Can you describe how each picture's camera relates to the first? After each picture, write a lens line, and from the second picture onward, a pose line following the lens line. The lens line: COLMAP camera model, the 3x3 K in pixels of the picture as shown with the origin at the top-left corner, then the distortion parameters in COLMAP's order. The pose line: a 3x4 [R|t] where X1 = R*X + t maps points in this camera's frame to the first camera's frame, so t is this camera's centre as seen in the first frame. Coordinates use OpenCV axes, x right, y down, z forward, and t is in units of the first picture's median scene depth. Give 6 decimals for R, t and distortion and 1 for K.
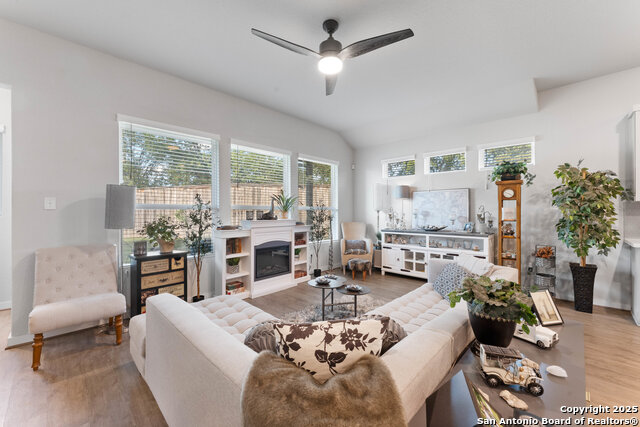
lens RADIAL K [[258.2, 0, 320.3], [0, 258.2, 210.9], [0, 0, 1]] dist [0.001765, 0.000221]
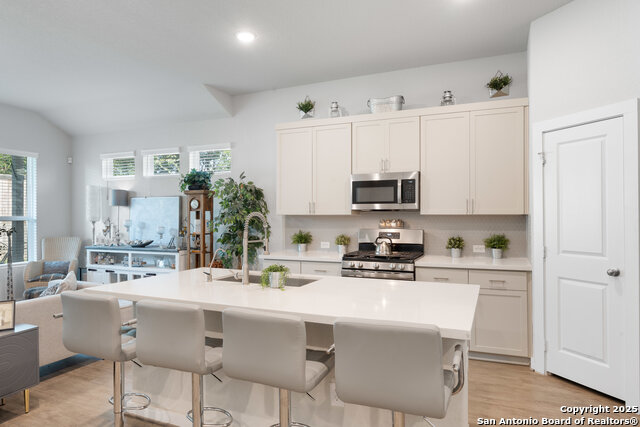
lens RADIAL K [[396.5, 0, 318.1], [0, 396.5, 213.9], [0, 0, 1]] dist [-0.000140, 0.000773]
pose [[0.938623, -0.000434, 0.344944, 0.668231], [0.000676, 1.000000, -0.000581, -0.032793], [-0.344944, 0.000779, 0.938623, -0.478087]]
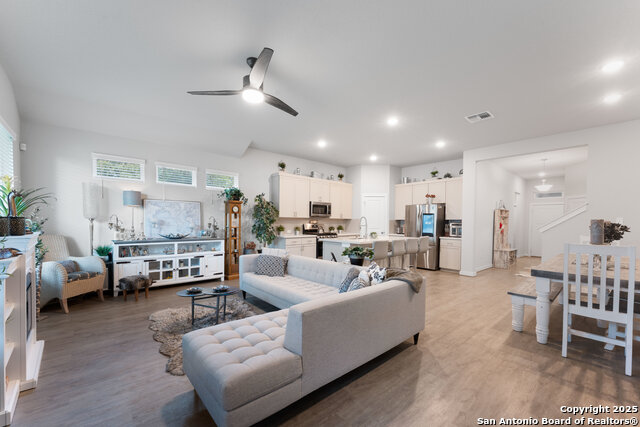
lens RADIAL K [[260.2, 0, 320.7], [0, 260.2, 226.1], [0, 0, 1]] dist [0.001928, 0.000154]
pose [[0.076727, -0.013542, 0.996960, -0.751985], [-0.013504, 0.999802, 0.014620, 0.001544], [-0.996961, -0.014585, 0.076528, 0.398582]]
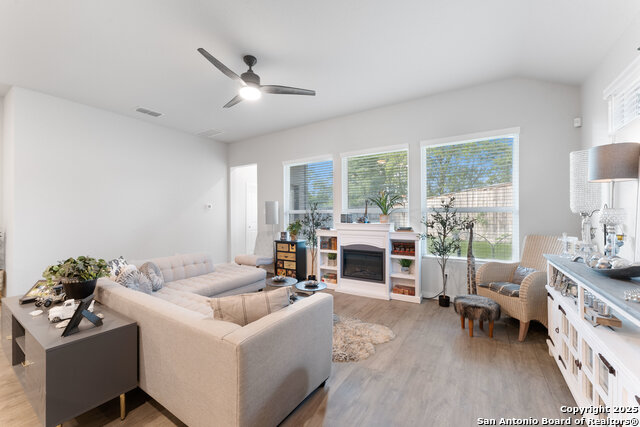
lens RADIAL K [[256.4, 0, 320.0], [0, 256.4, 213.5], [0, 0, 1]] dist [0.000790, 0.000176]
pose [[0.197408, -0.004687, -0.980310, 0.847861], [0.005006, 0.999980, -0.003773, -0.000206], [0.980309, -0.004162, 0.197428, 0.724248]]
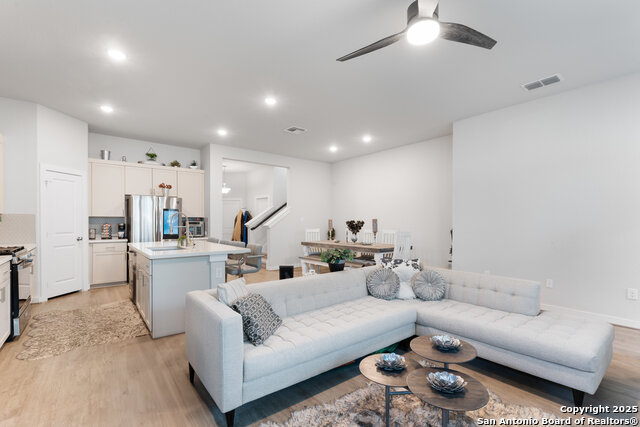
lens RADIAL K [[289.2, 0, 321.0], [0, 289.2, 224.0], [0, 0, 1]] dist [0.001038, -0.000072]
pose [[-0.991934, -0.000545, 0.126753, 0.153936], [0.000125, 0.999986, 0.005278, 0.001697], [-0.126754, 0.005251, -0.991920, 1.273365]]
